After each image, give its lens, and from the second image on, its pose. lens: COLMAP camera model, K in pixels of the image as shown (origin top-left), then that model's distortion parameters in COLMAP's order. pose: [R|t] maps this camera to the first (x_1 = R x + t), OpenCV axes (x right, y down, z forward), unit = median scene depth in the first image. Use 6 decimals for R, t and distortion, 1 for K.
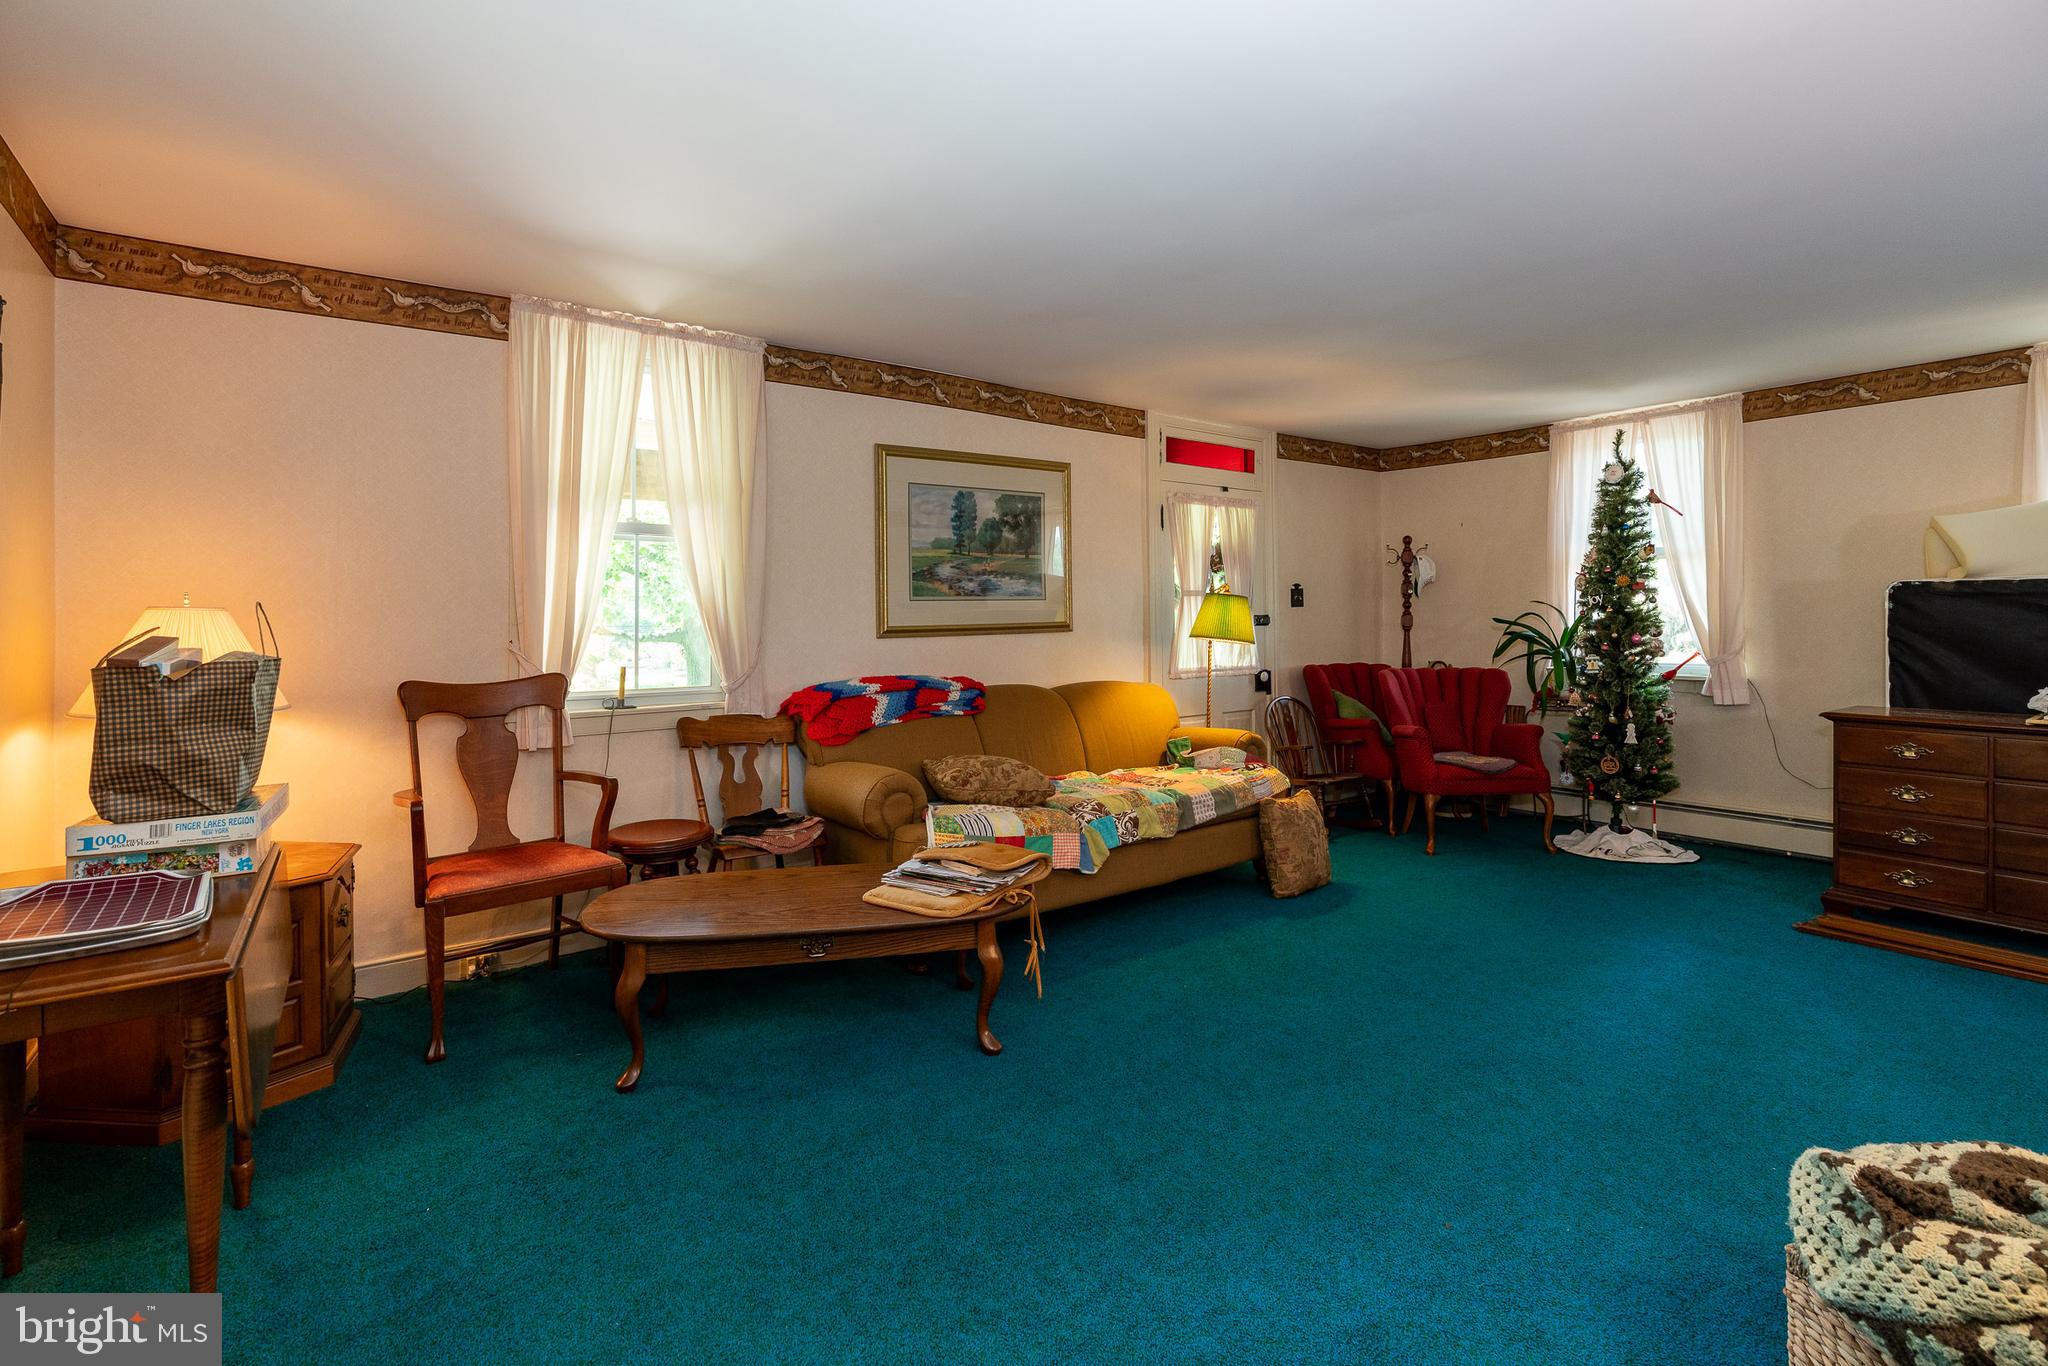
lens RADIAL K [[951.6, 0, 1065.3], [0, 951.6, 592.6], [0, 0, 1]] dist [0.000904, 0.001409]
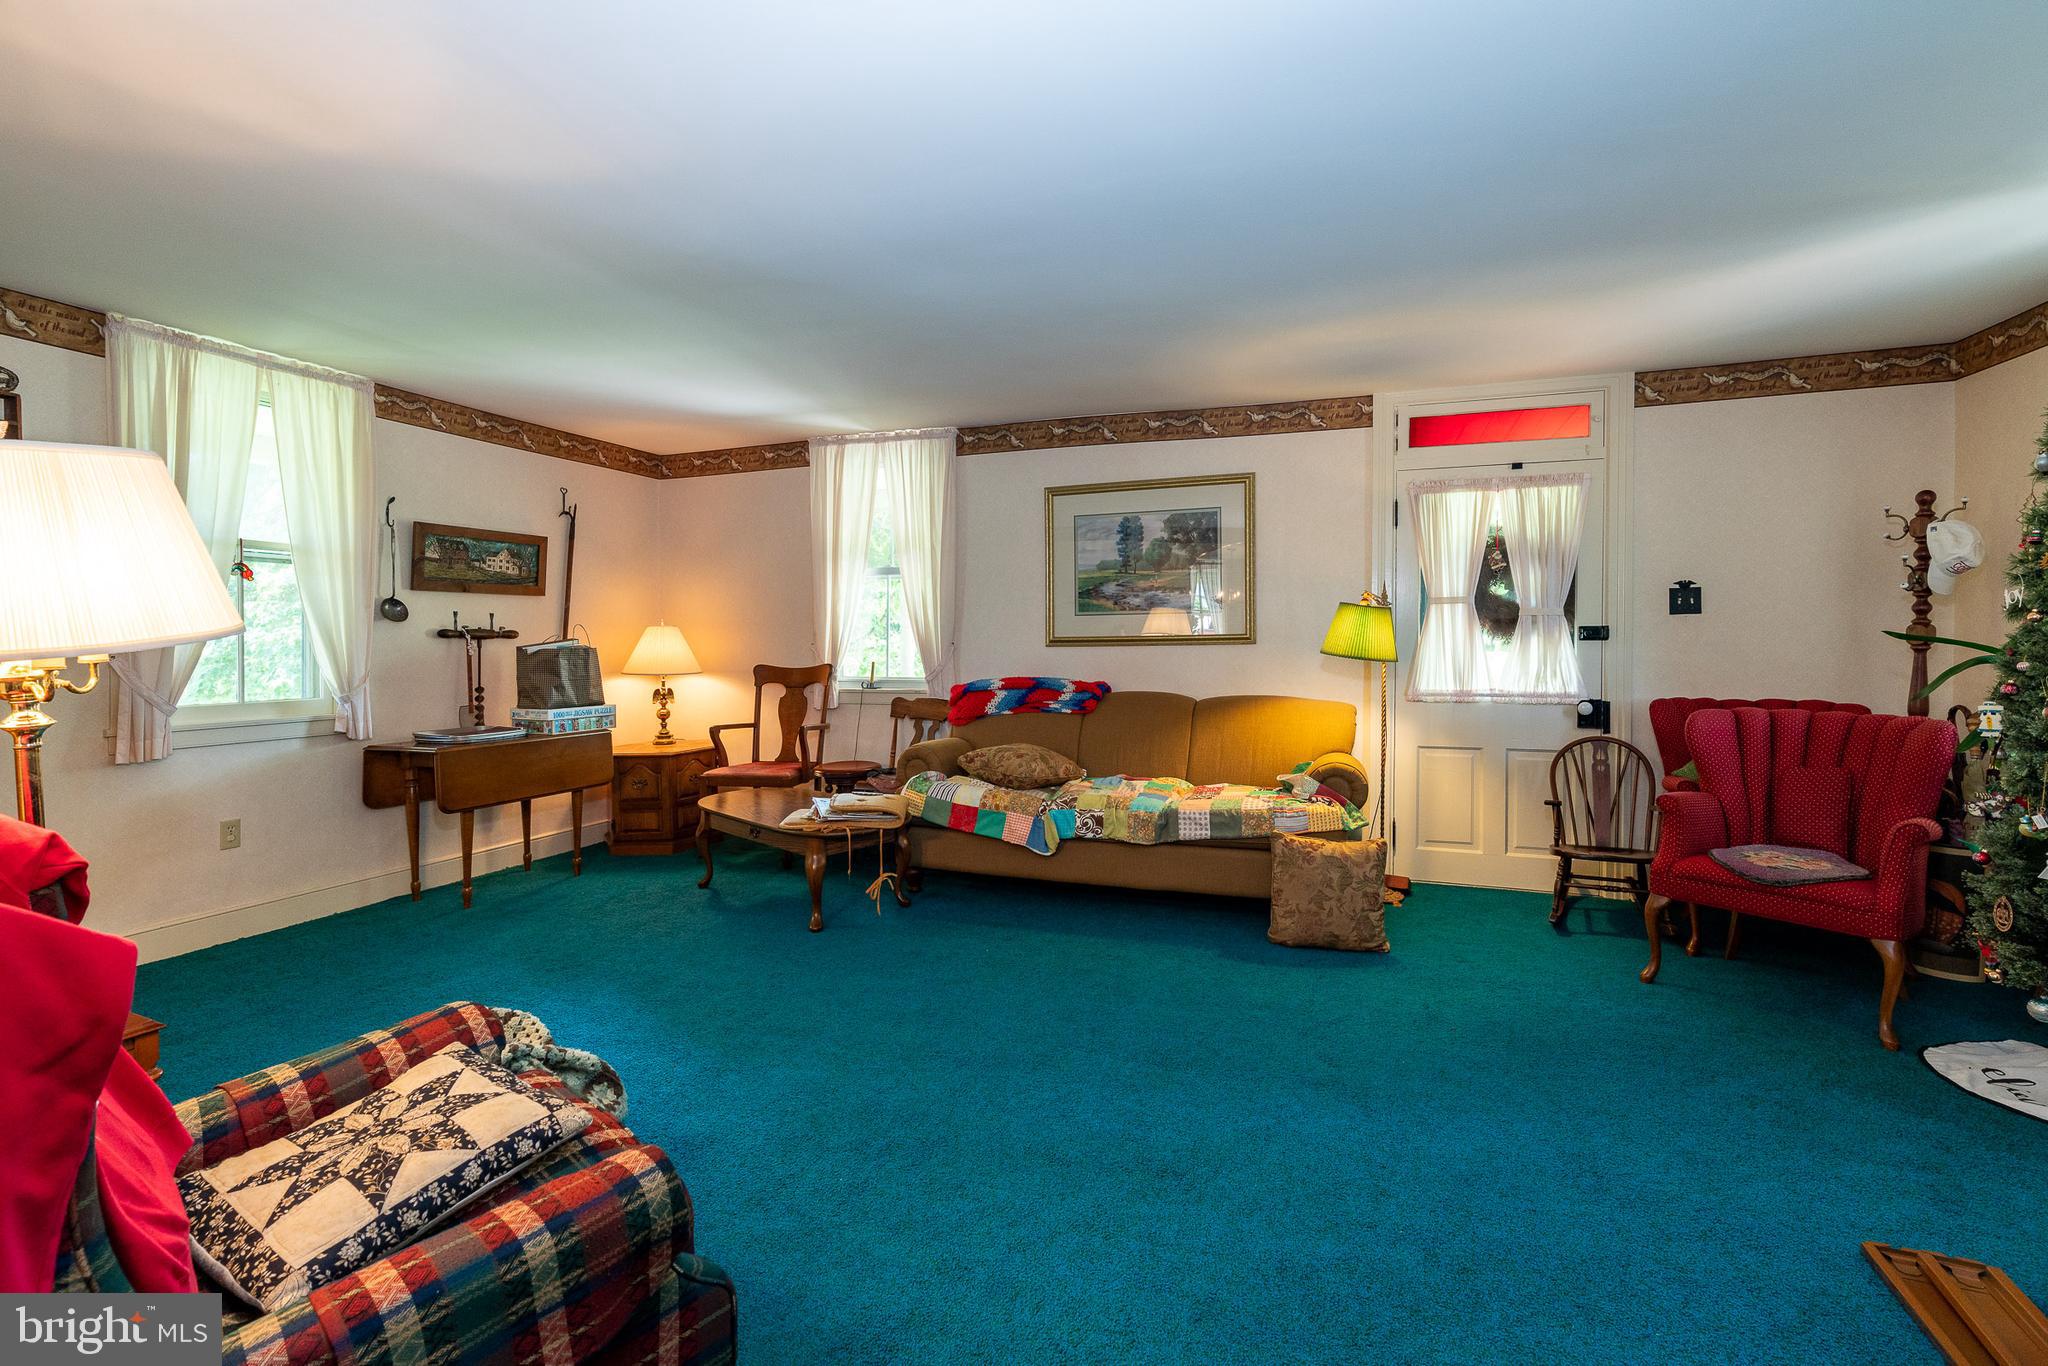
lens RADIAL K [[945.9, 0, 1014.1], [0, 945.9, 622.6], [0, 0, 1]] dist [0.000971, 0.000944]
pose [[0.542843, -0.005018, -0.839819, 0.796882], [0.023019, 0.999695, 0.008906, 0.005345], [0.839519, -0.024167, 0.542793, 0.300054]]
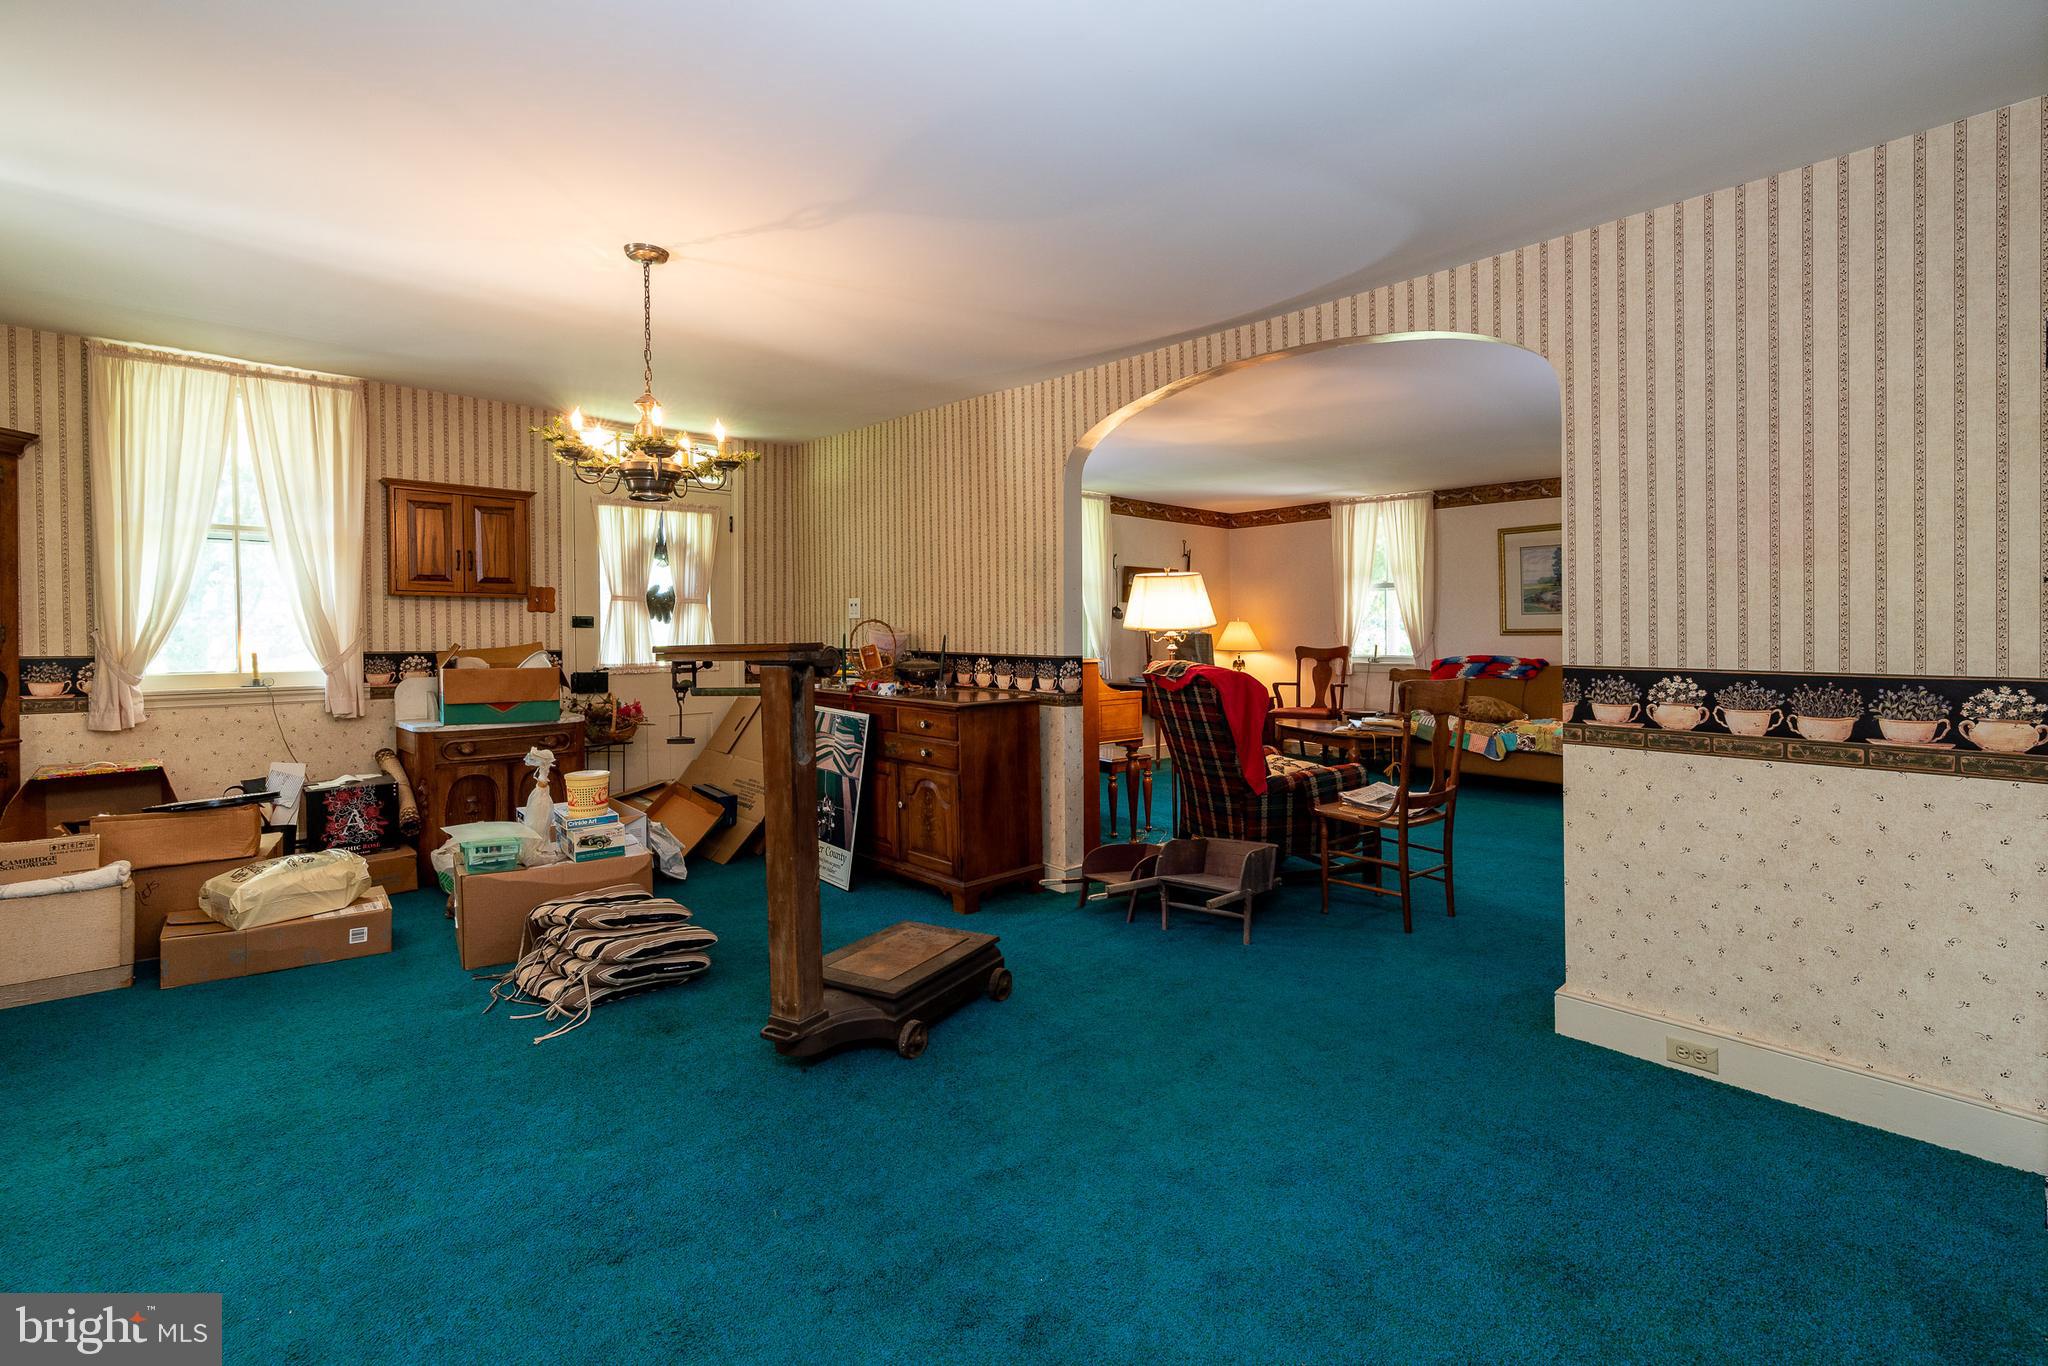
lens RADIAL K [[946.2, 0, 1039.9], [0, 946.2, 594.0], [0, 0, 1]] dist [-0.000717, 0.000062]
pose [[0.128719, -0.029924, -0.991229, 1.477419], [0.025880, 0.999306, -0.026807, -0.005781], [0.991343, -0.022202, 0.129404, -0.109950]]
